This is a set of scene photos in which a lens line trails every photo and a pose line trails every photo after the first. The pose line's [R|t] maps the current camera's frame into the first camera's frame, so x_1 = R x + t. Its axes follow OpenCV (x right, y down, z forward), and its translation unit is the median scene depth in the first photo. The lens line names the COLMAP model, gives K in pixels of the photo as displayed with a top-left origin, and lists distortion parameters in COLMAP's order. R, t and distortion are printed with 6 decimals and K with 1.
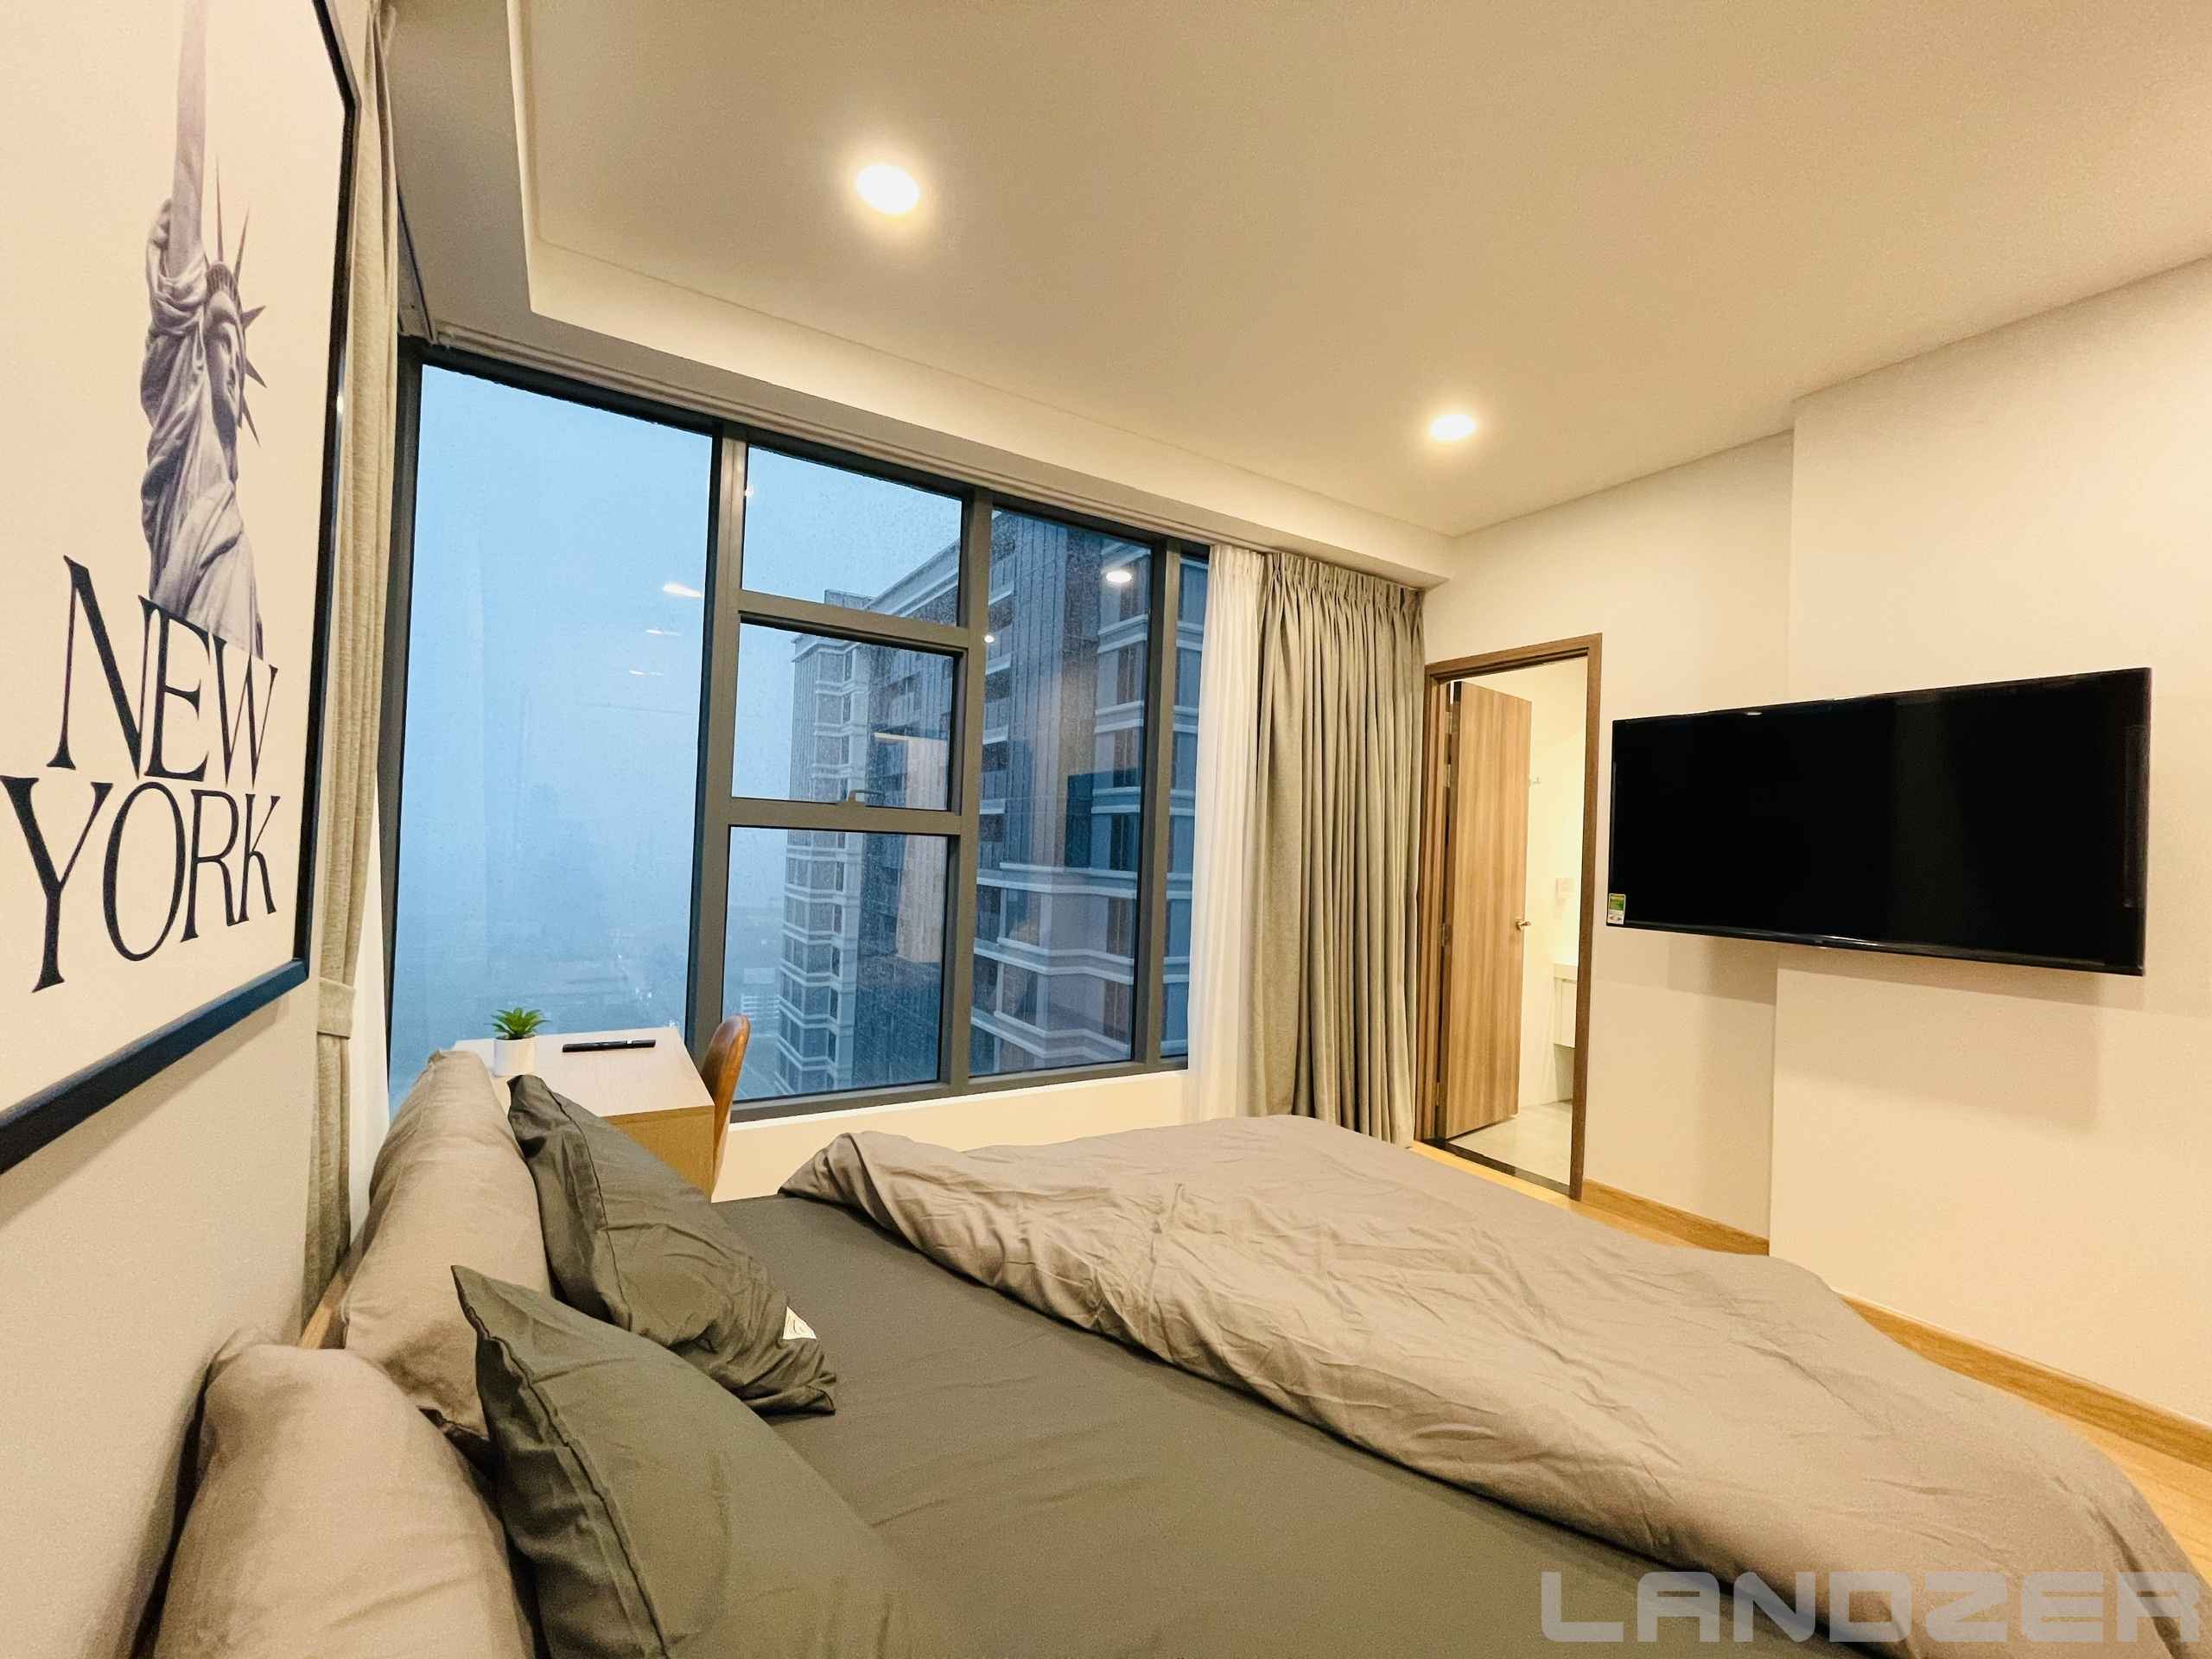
lens RADIAL K [[881.8, 0, 1114.2], [0, 881.8, 836.8], [0, 0, 1]] dist [-0.013652, 0.000137]
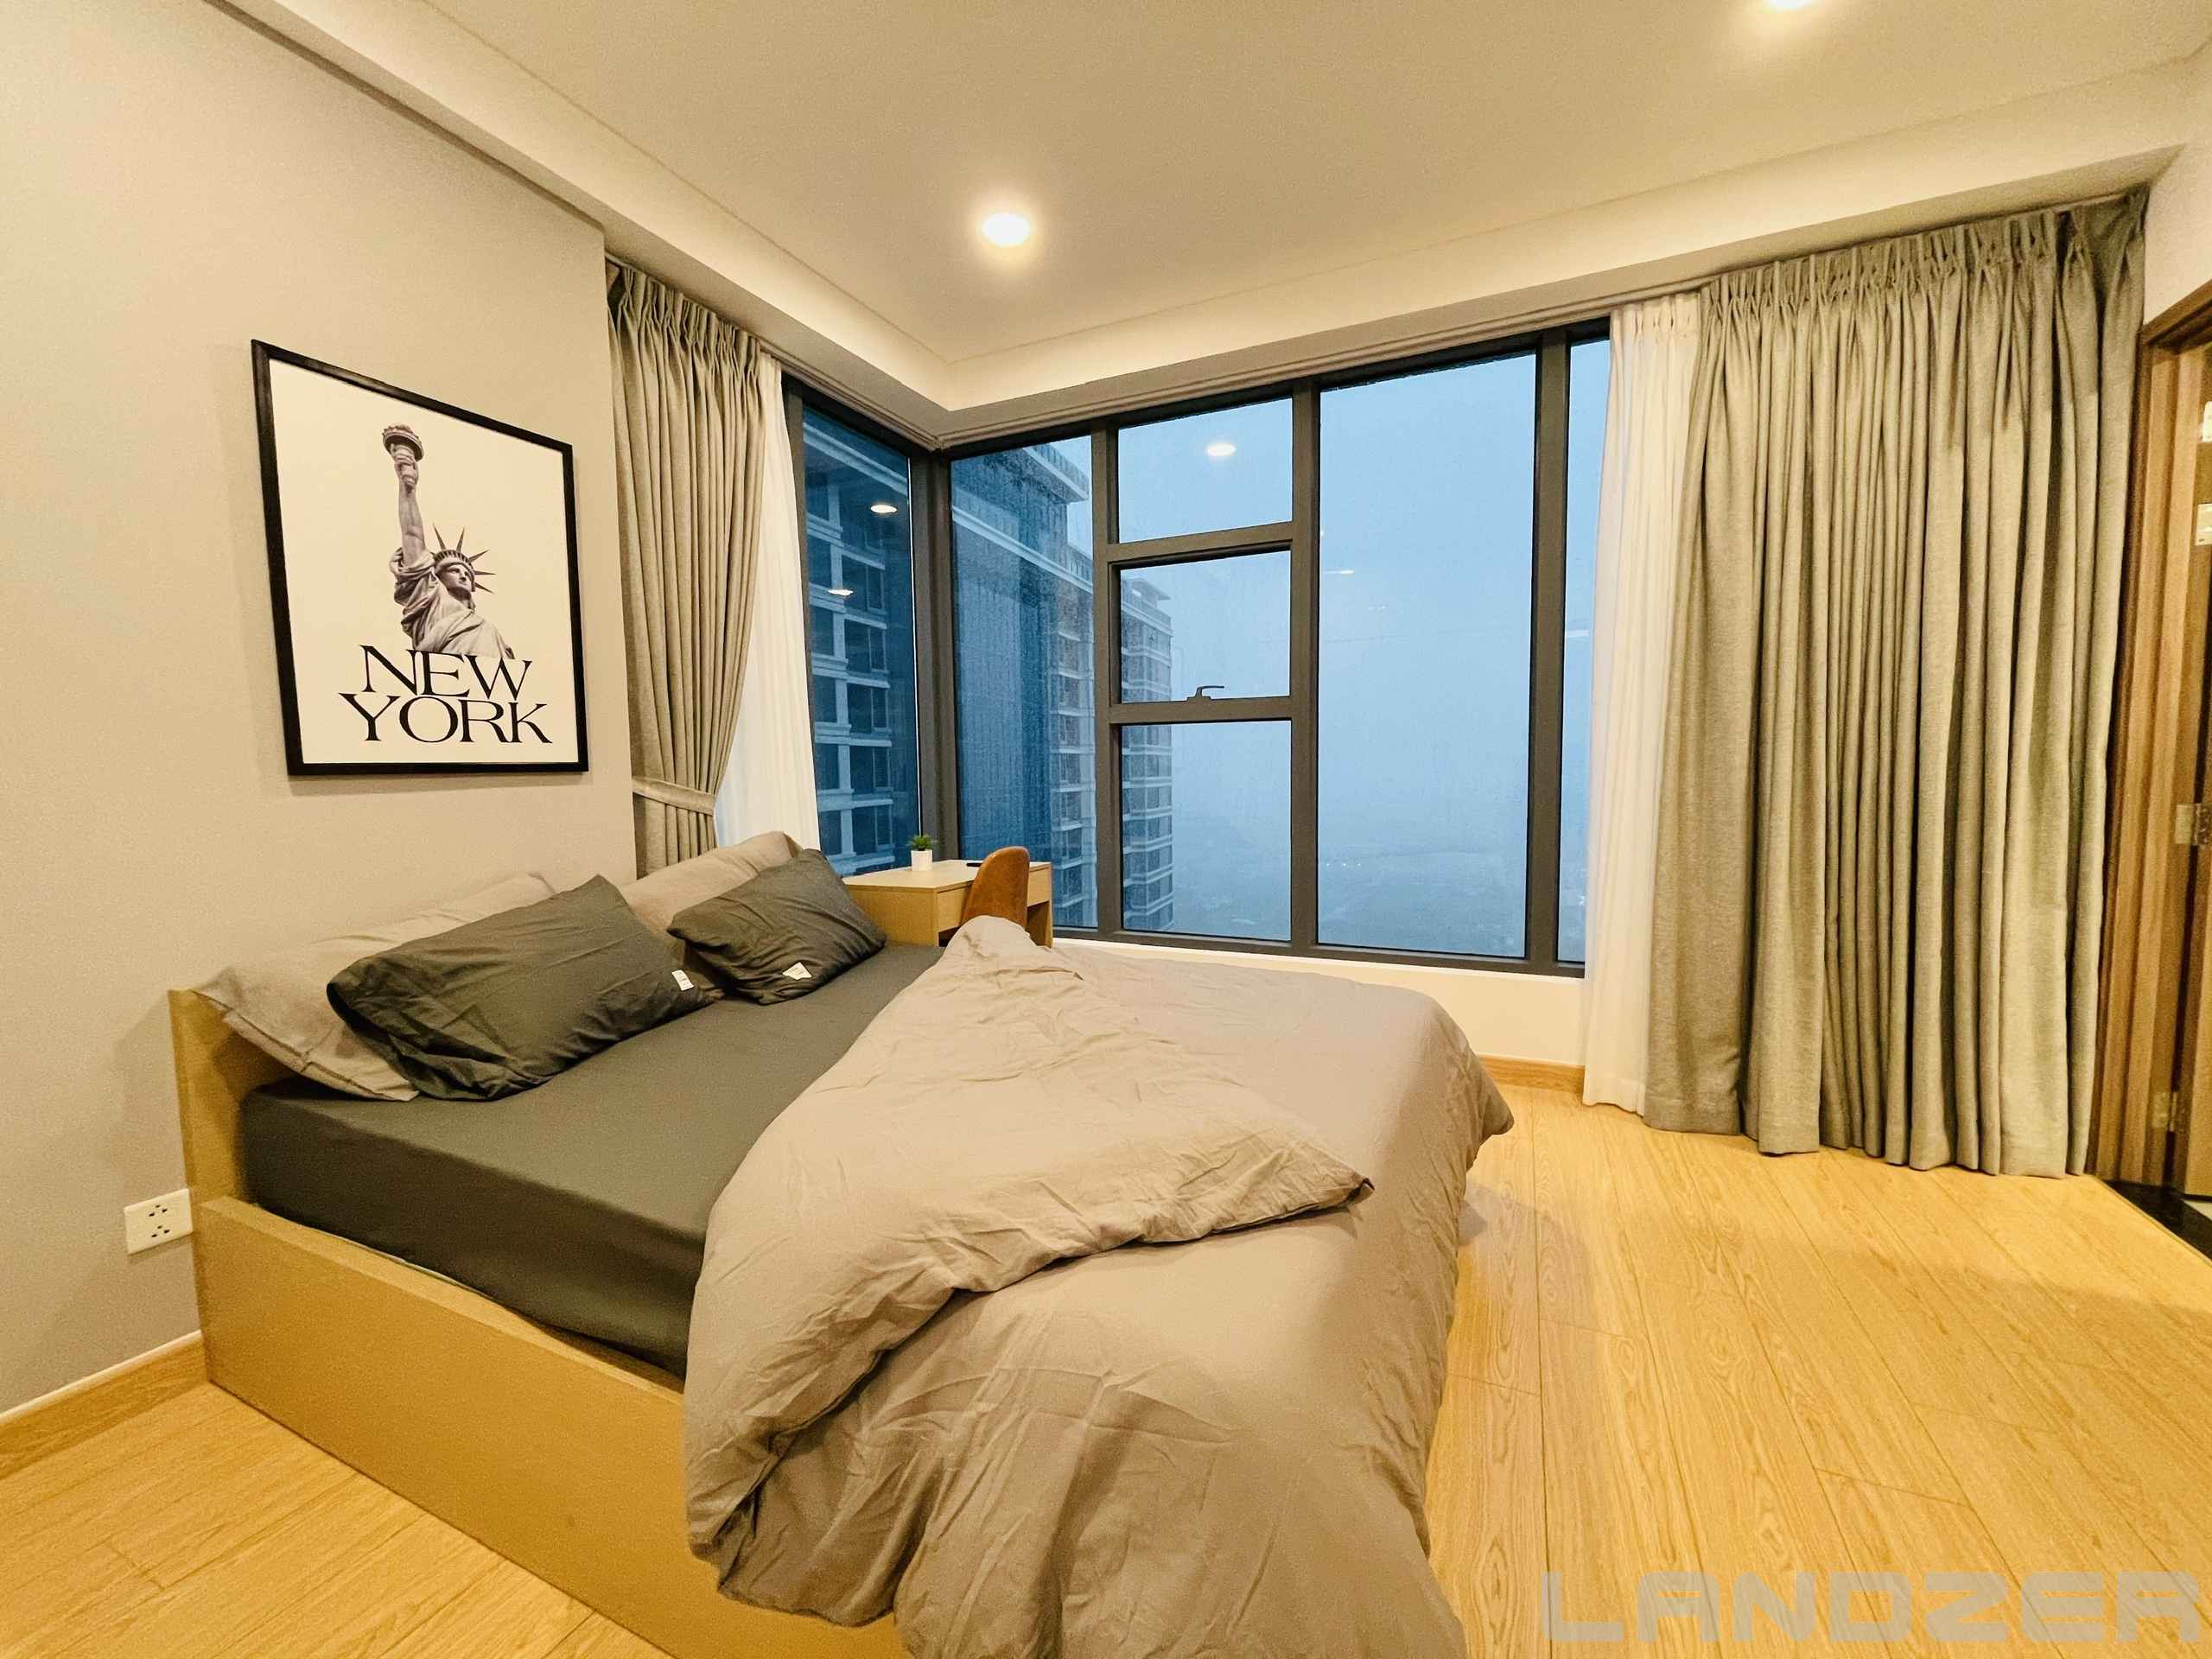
lens RADIAL K [[881.8, 0, 1114.2], [0, 881.8, 836.8], [0, 0, 1]] dist [-0.013652, 0.000137]
pose [[0.550251, 0.012812, -0.834901, 0.494631], [0.047537, 0.997780, 0.046642, 0.067232], [0.833645, -0.065354, 0.548421, 0.177161]]
